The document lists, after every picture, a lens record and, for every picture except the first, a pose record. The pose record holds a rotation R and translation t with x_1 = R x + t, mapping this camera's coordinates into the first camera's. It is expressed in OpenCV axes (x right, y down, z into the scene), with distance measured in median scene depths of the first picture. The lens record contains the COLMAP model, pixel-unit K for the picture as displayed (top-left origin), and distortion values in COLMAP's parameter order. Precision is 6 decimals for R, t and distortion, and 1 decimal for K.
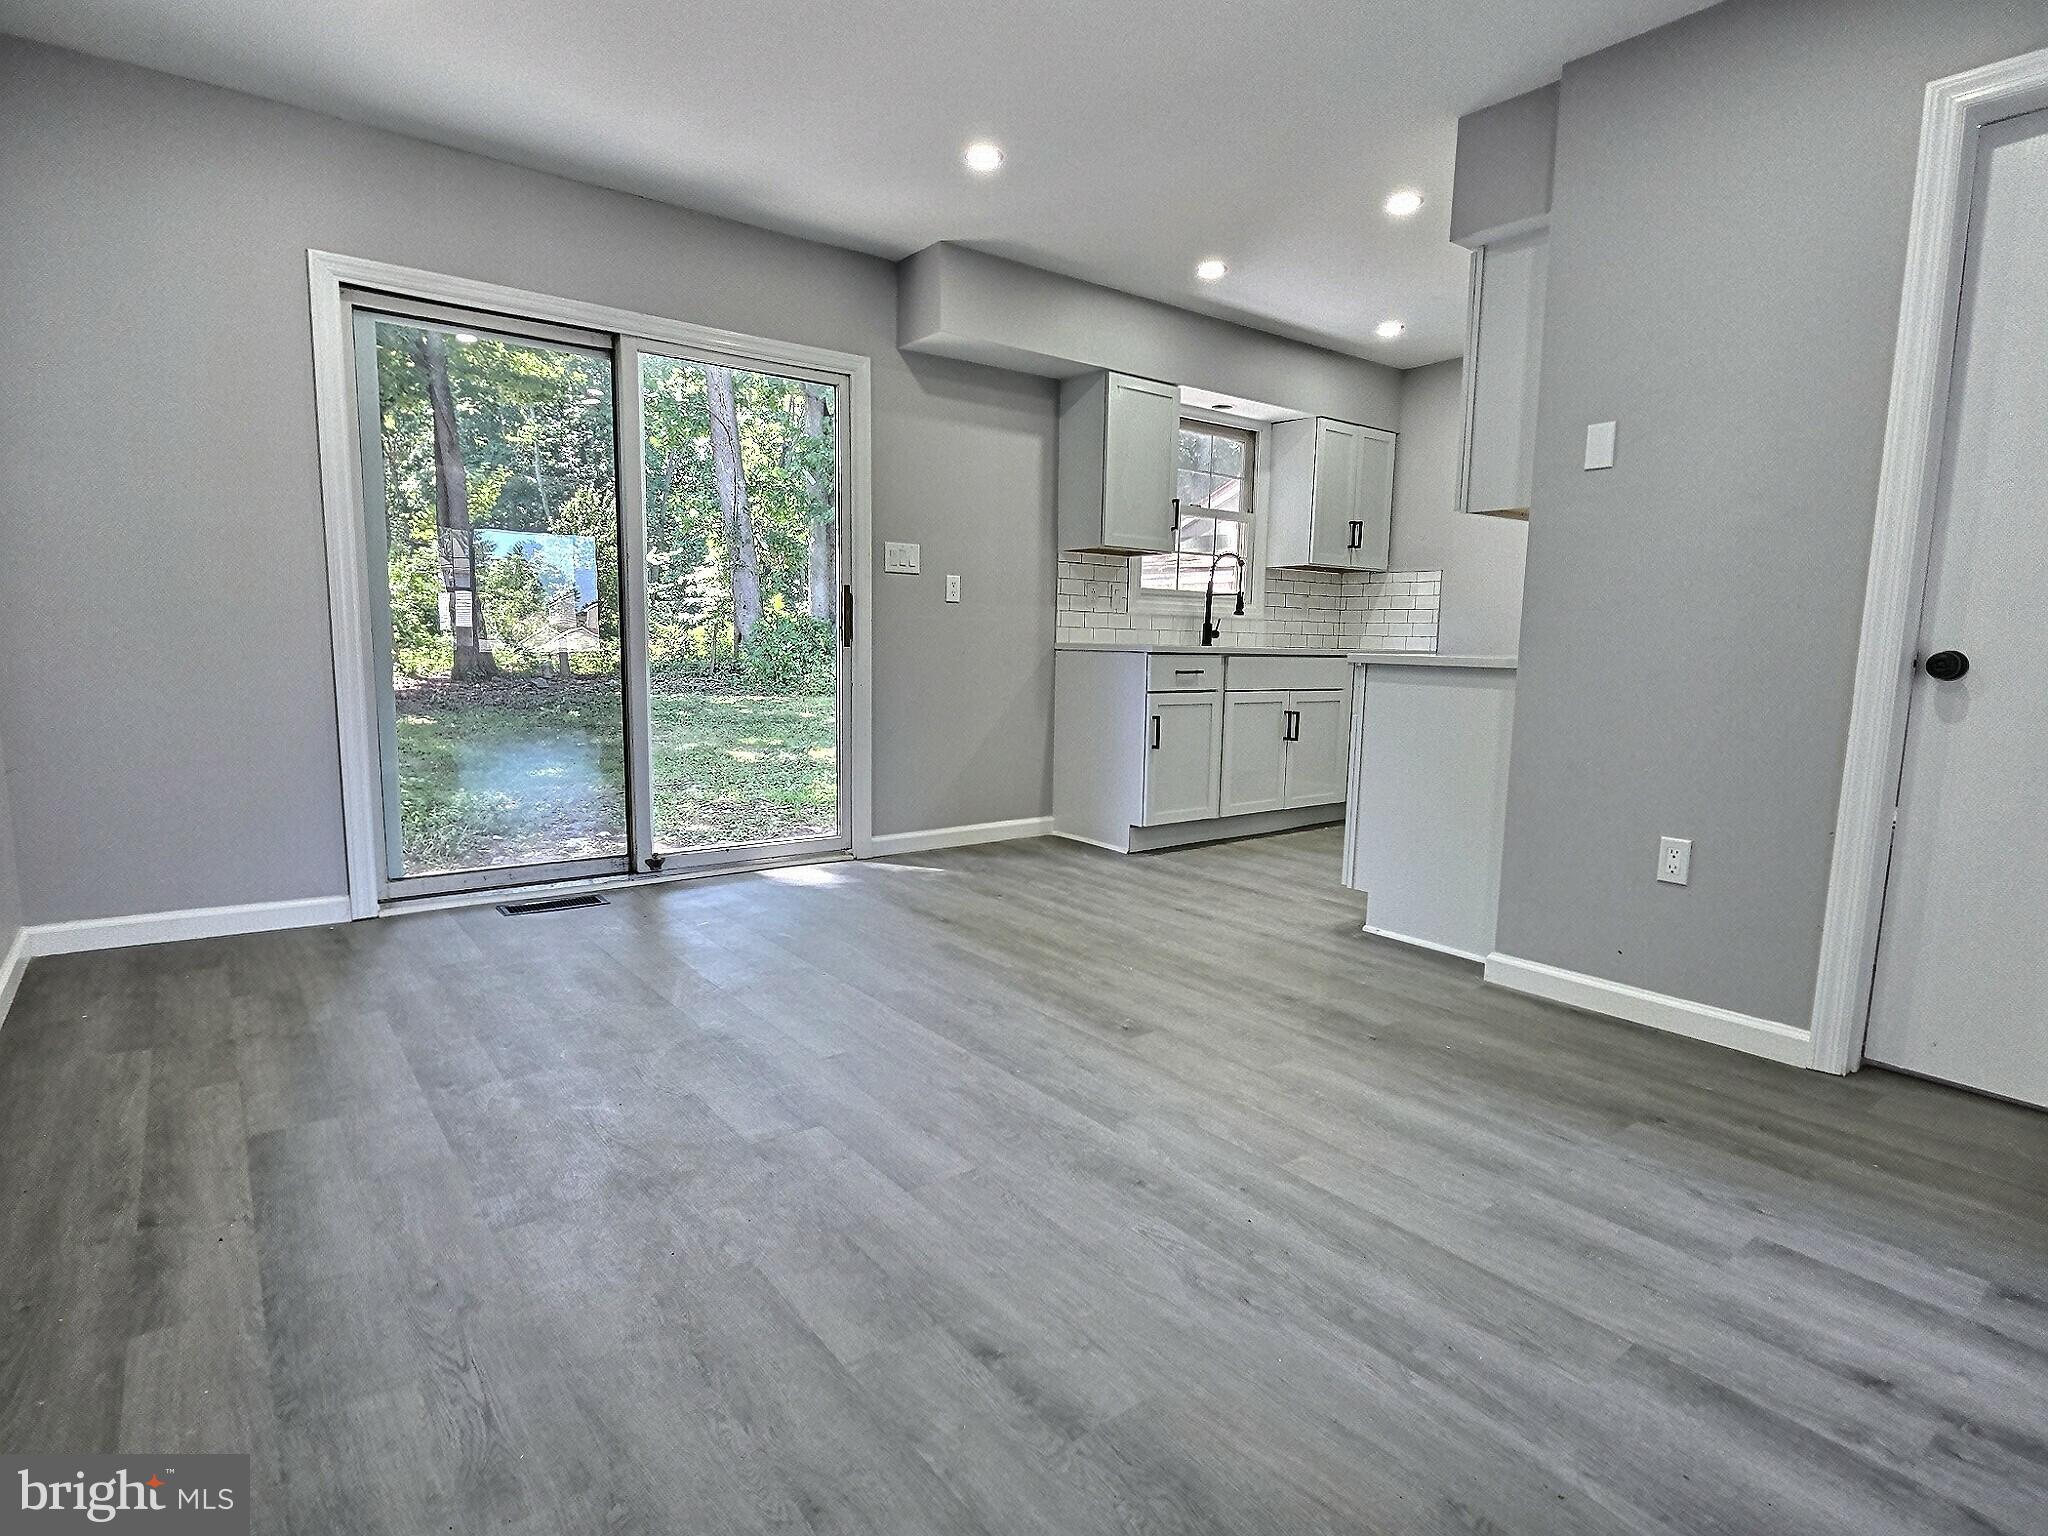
lens RADIAL K [[1059.4, 0, 1010.8], [0, 1059.4, 777.2], [0, 0, 1]] dist [-0.004219, -0.005175]
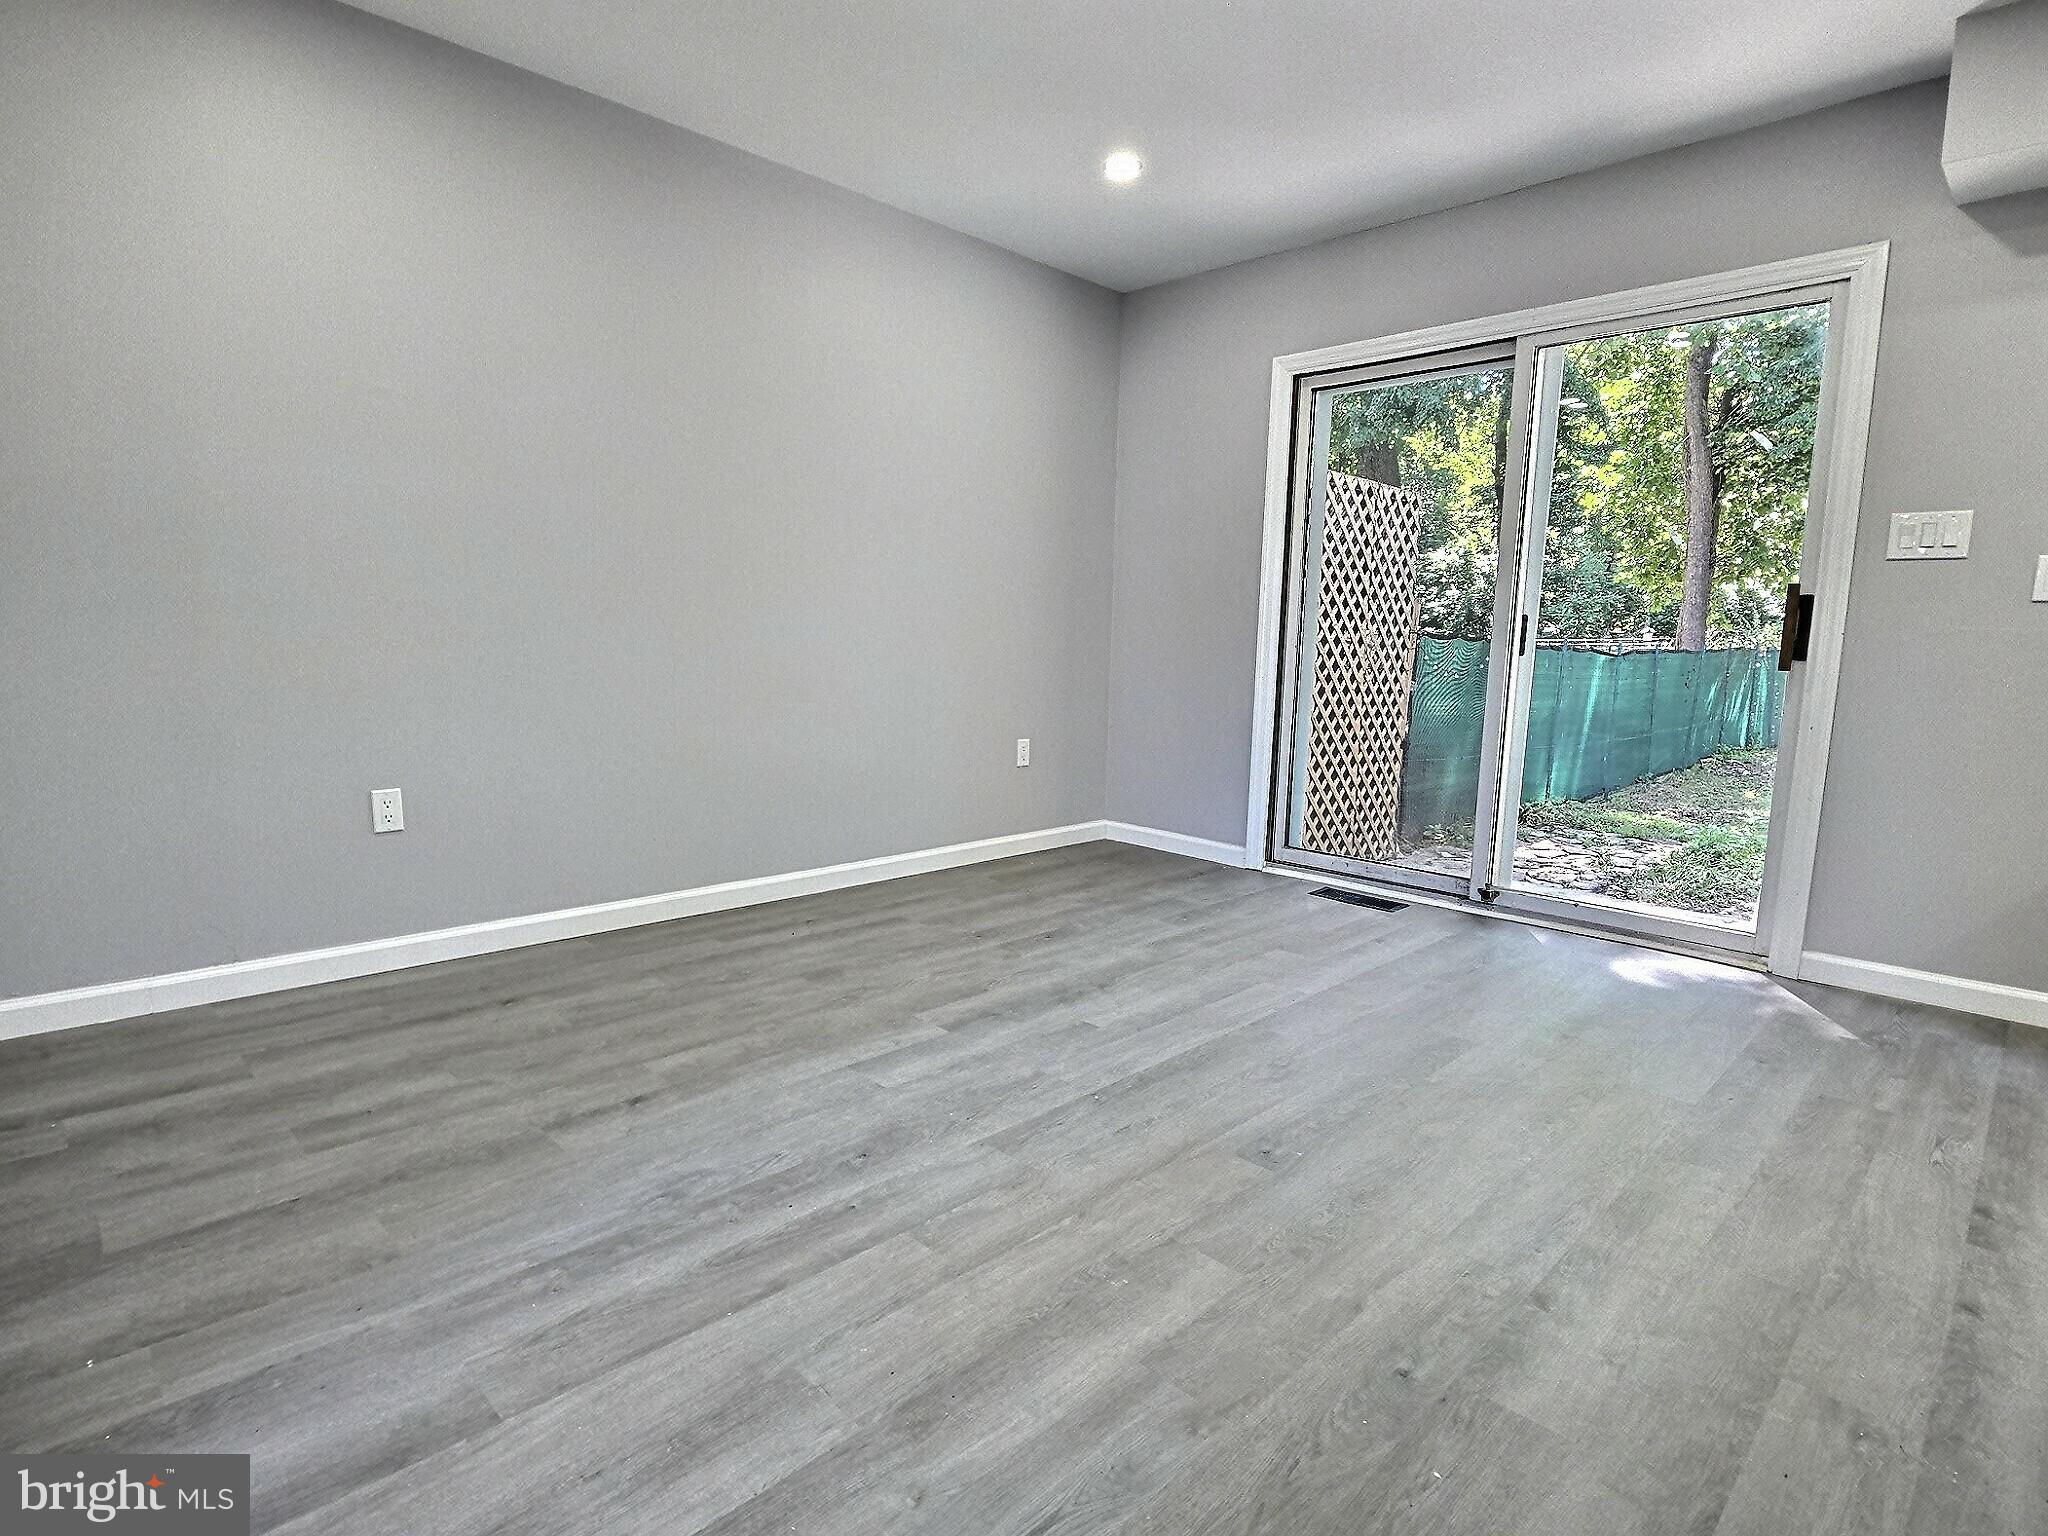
lens RADIAL K [[1059.4, 0, 1015.3], [0, 1059.4, 778.1], [0, 0, 1]] dist [-0.004219, -0.005175]
pose [[0.128956, 0.115537, -0.984897, 0.638592], [-0.150451, 0.983972, 0.095730, -0.057617], [0.980171, 0.135834, 0.144272, 0.539921]]
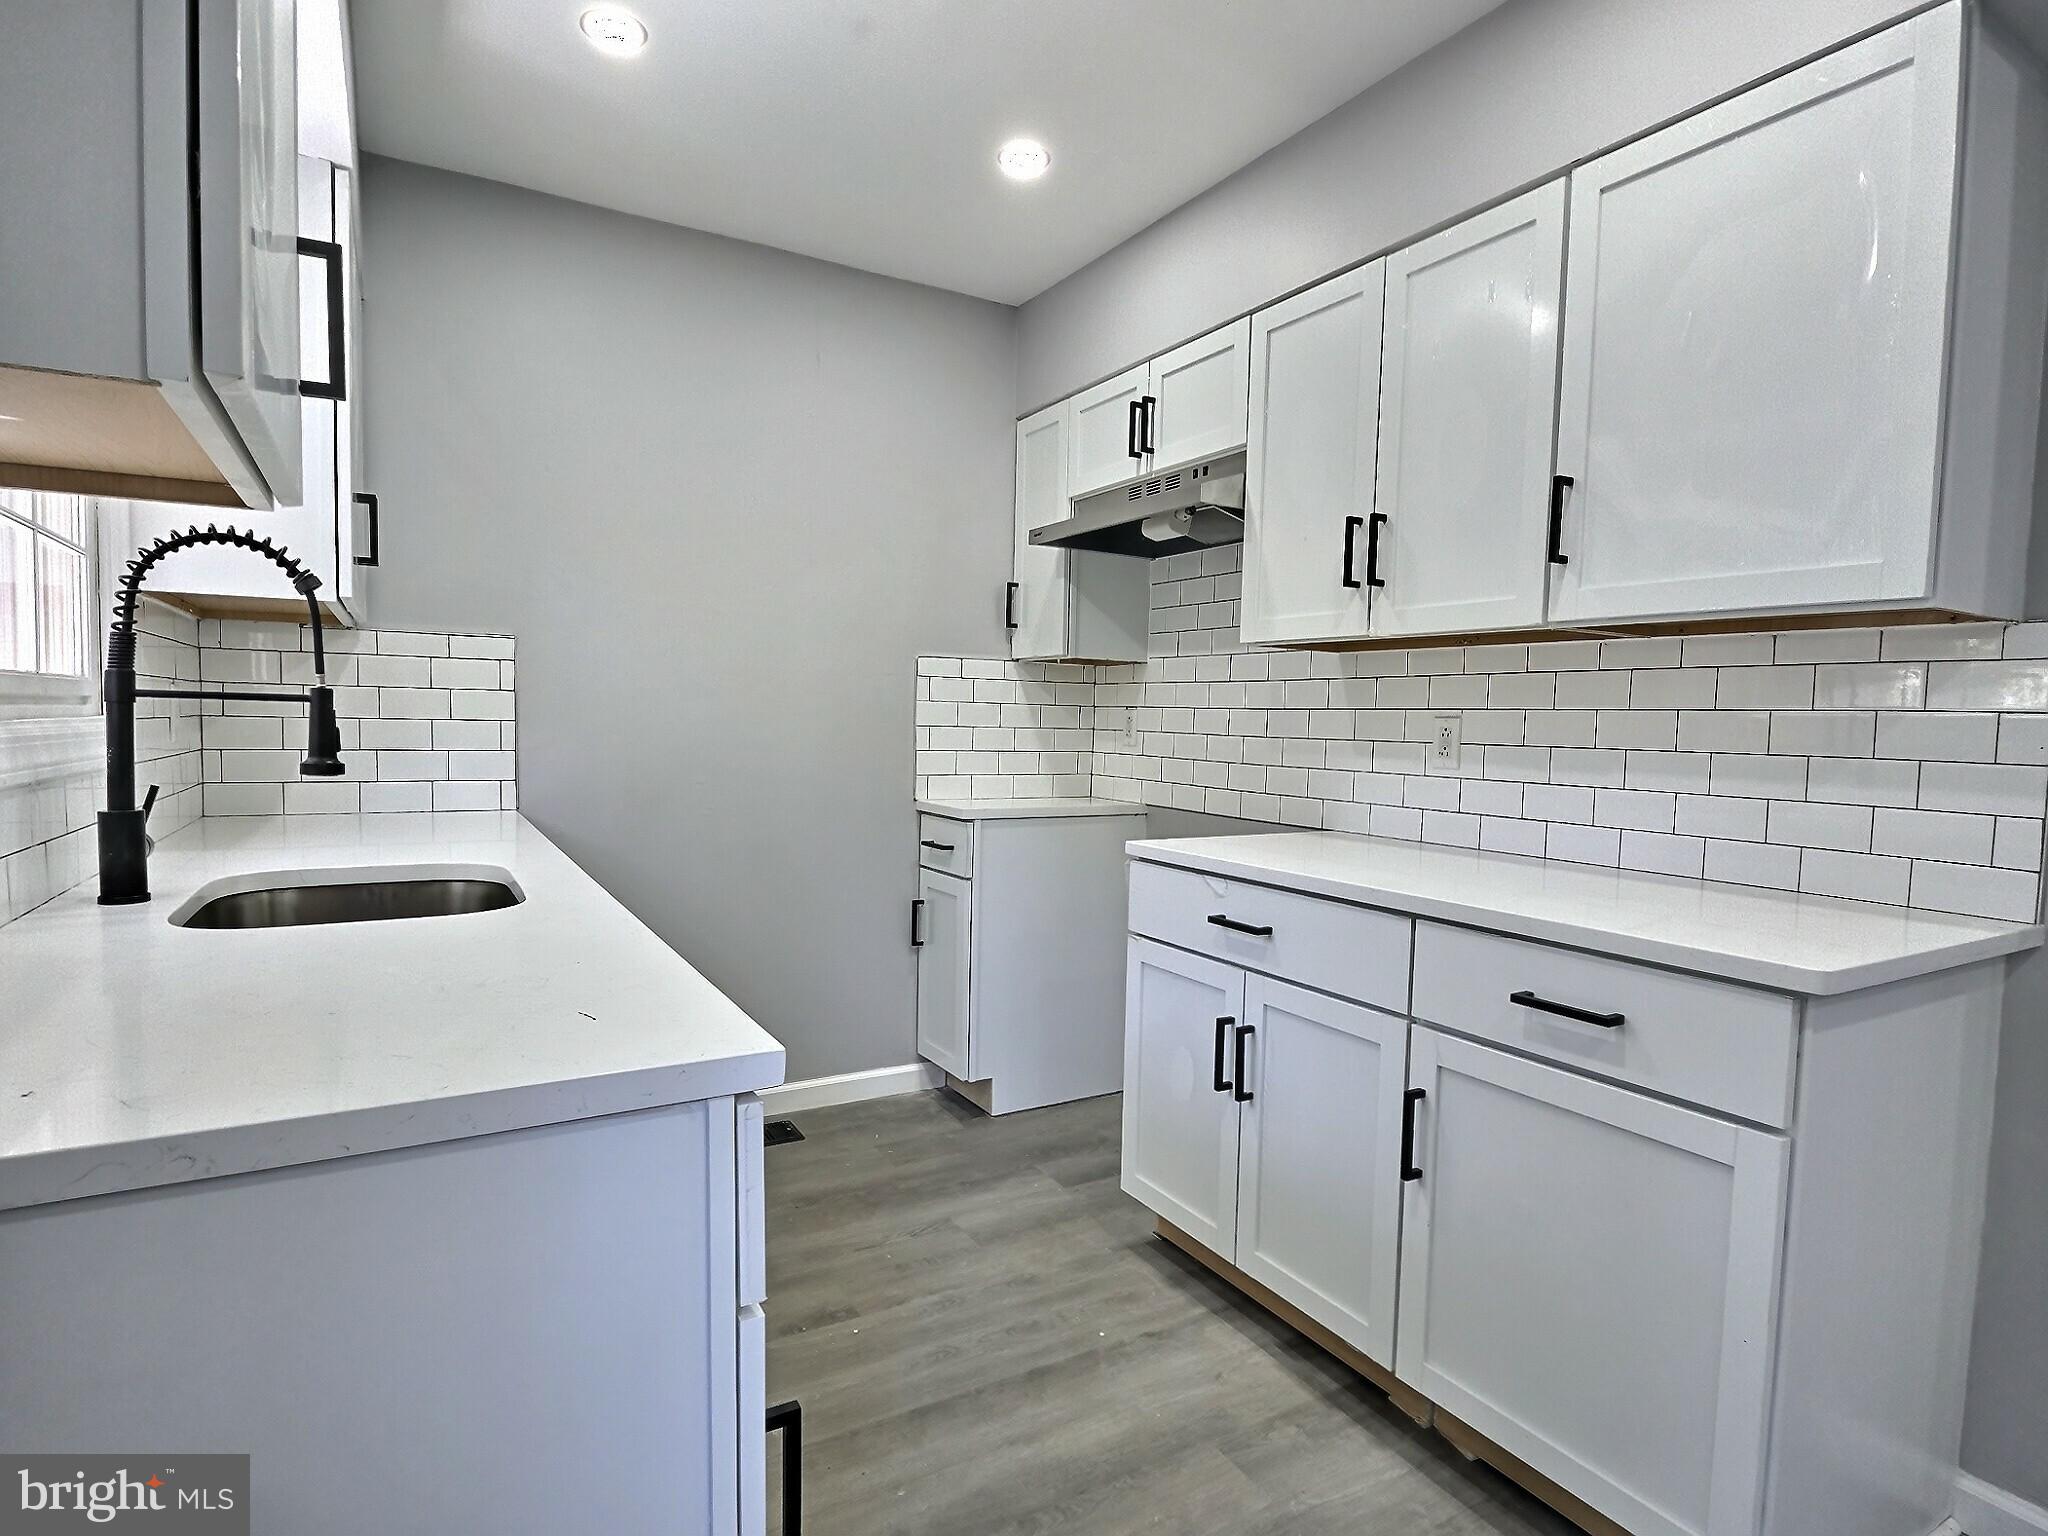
lens RADIAL K [[1059.4, 0, 1012.8], [0, 1059.4, 784.7], [0, 0, 1]] dist [-0.004219, -0.005175]
pose [[0.130987, -0.075605, 0.988497, -0.044206], [0.110151, 0.992024, 0.061279, -0.242083], [-0.985246, 0.100857, 0.138270, 1.296448]]
